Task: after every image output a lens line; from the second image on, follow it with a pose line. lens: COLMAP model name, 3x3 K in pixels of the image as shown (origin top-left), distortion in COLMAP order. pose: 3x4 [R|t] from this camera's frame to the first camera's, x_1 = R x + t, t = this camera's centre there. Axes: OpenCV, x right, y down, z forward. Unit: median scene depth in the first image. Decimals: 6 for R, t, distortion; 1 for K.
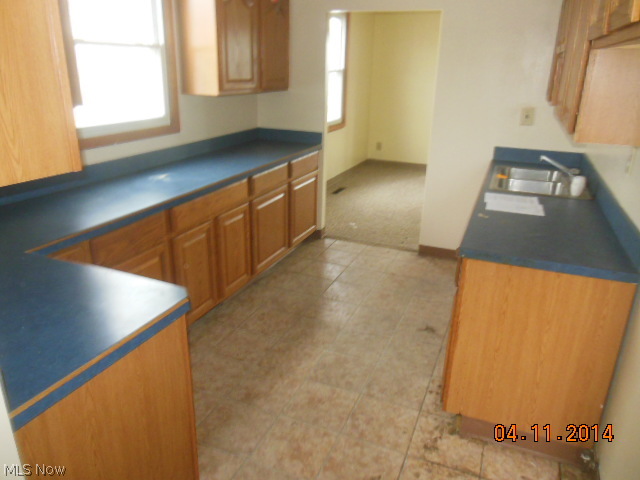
lens RADIAL K [[481.6, 0, 318.8], [0, 481.6, 241.3], [0, 0, 1]] dist [-0.011297, -0.001954]
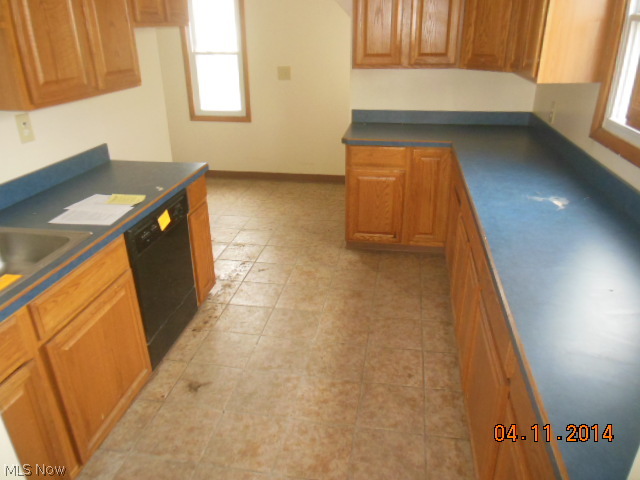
lens RADIAL K [[481.6, 0, 317.9], [0, 481.6, 236.9], [0, 0, 1]] dist [-0.011297, -0.001954]
pose [[-0.974850, 0.079569, -0.208172, 0.199733], [-0.088941, 0.717576, 0.690778, -0.618237], [0.204344, 0.691920, -0.692452, 1.588252]]
